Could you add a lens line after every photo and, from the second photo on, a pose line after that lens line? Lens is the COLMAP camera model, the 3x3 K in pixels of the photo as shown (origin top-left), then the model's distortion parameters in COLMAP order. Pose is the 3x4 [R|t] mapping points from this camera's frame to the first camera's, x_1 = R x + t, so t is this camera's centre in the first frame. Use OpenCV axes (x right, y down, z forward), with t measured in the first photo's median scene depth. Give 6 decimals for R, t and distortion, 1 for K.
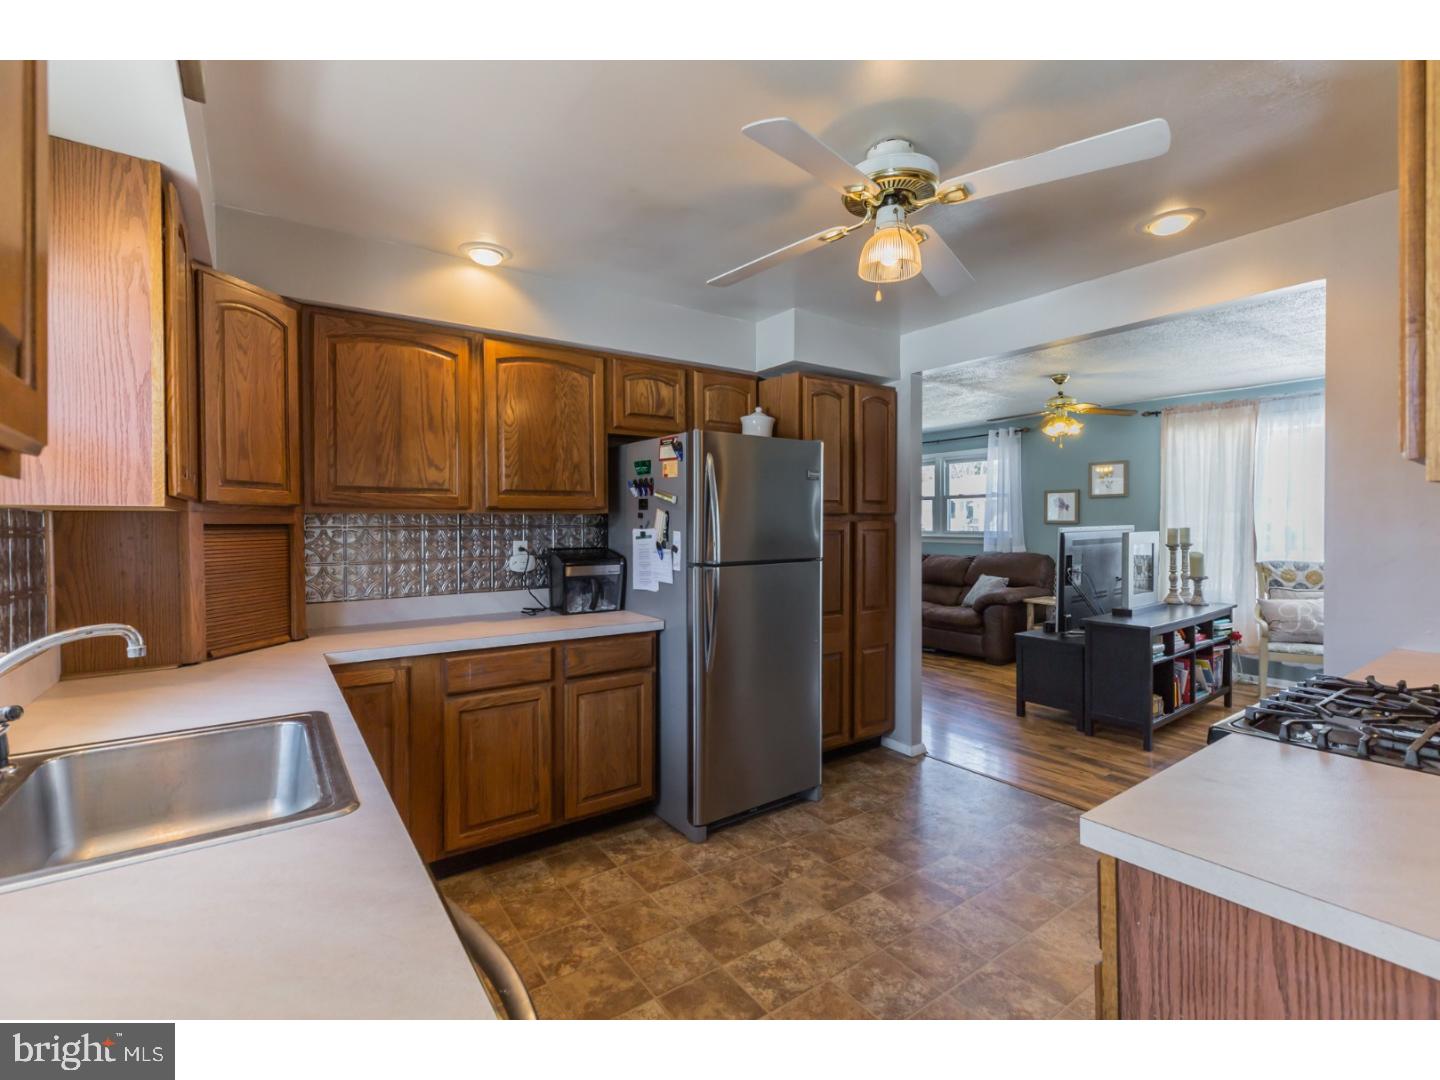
lens RADIAL K [[648.4, 0, 749.1], [0, 648.4, 526.4], [0, 0, 1]] dist [-0.002676, 0.000492]
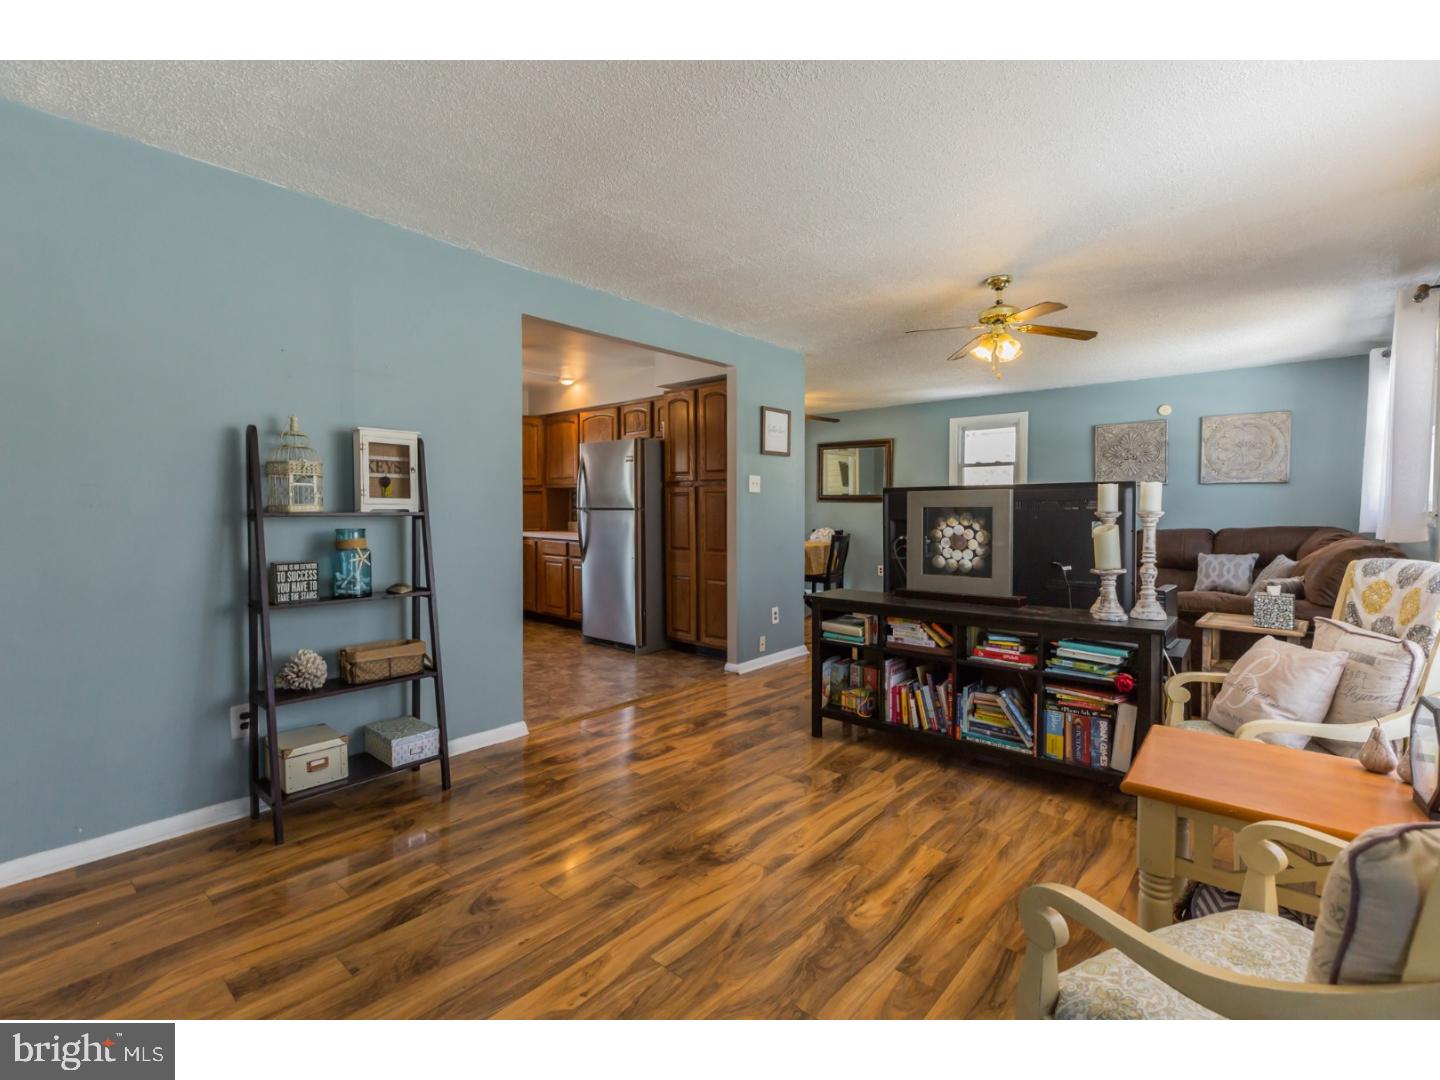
lens RADIAL K [[648.4, 0, 720.7], [0, 648.4, 534.0], [0, 0, 1]] dist [-0.002676, 0.000492]
pose [[0.250254, 0.048101, -0.966985, 1.114118], [-0.004120, 0.998809, 0.048618, 0.020286], [0.968172, -0.008183, 0.250154, 0.514081]]
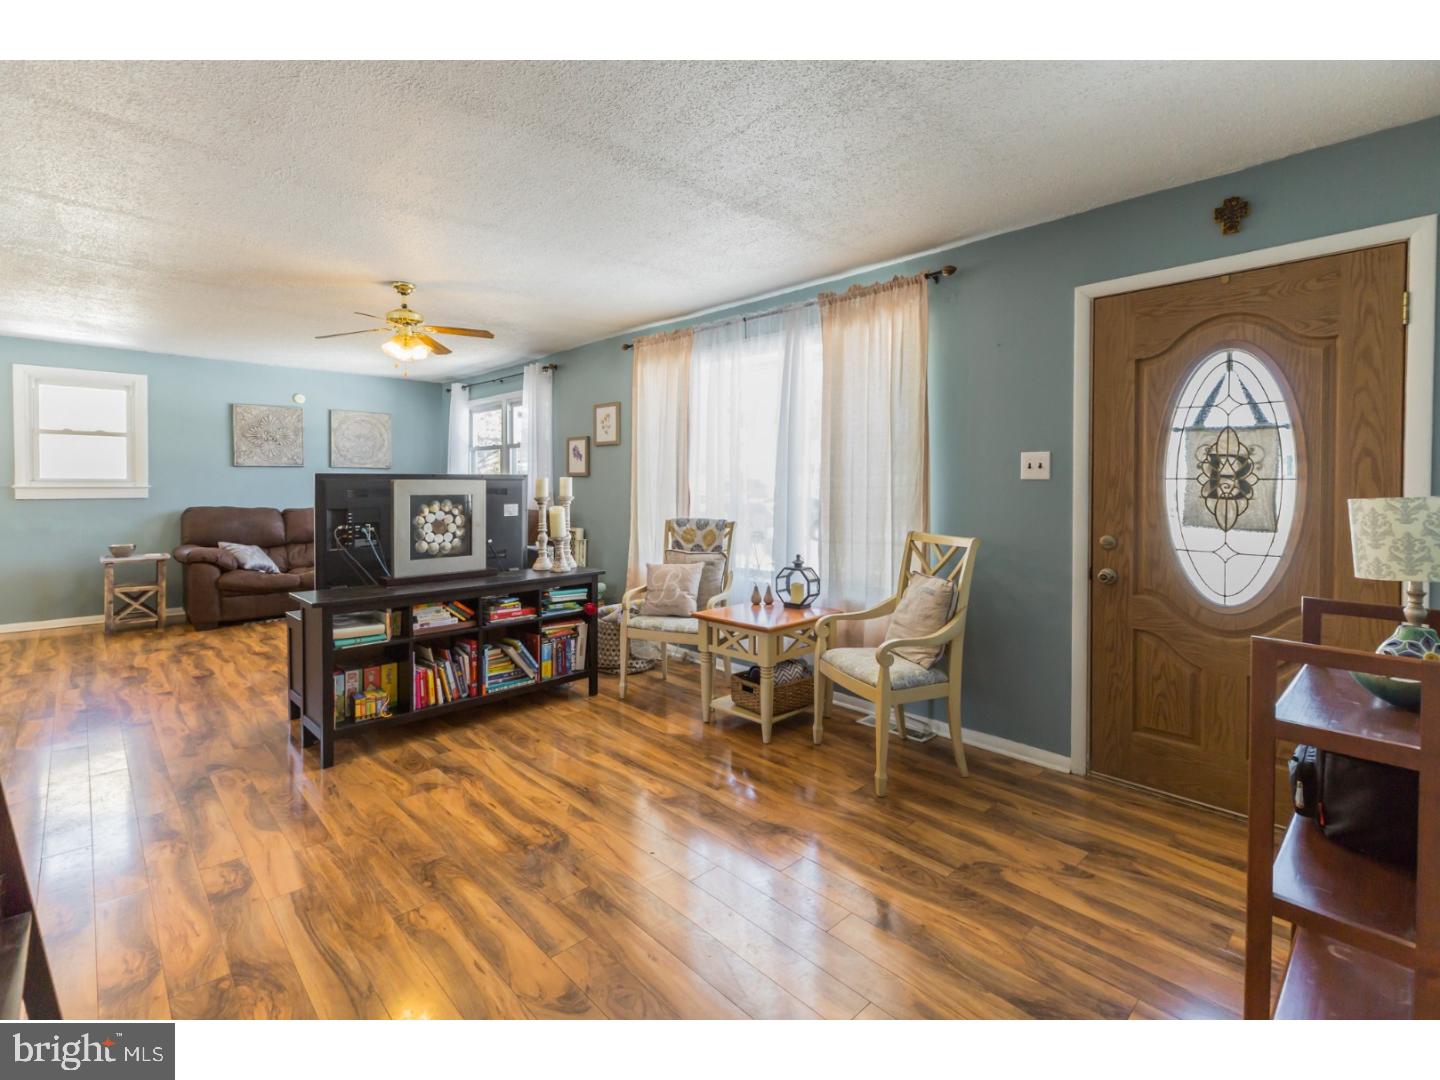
lens RADIAL K [[648.4, 0, 700.0], [0, 648.4, 499.5], [0, 0, 1]] dist [-0.002676, 0.000492]
pose [[0.990940, 0.008685, 0.134021, 0.730651], [-0.011788, 0.999680, 0.022379, 0.009477], [-0.133784, -0.023756, 0.990726, 0.157184]]
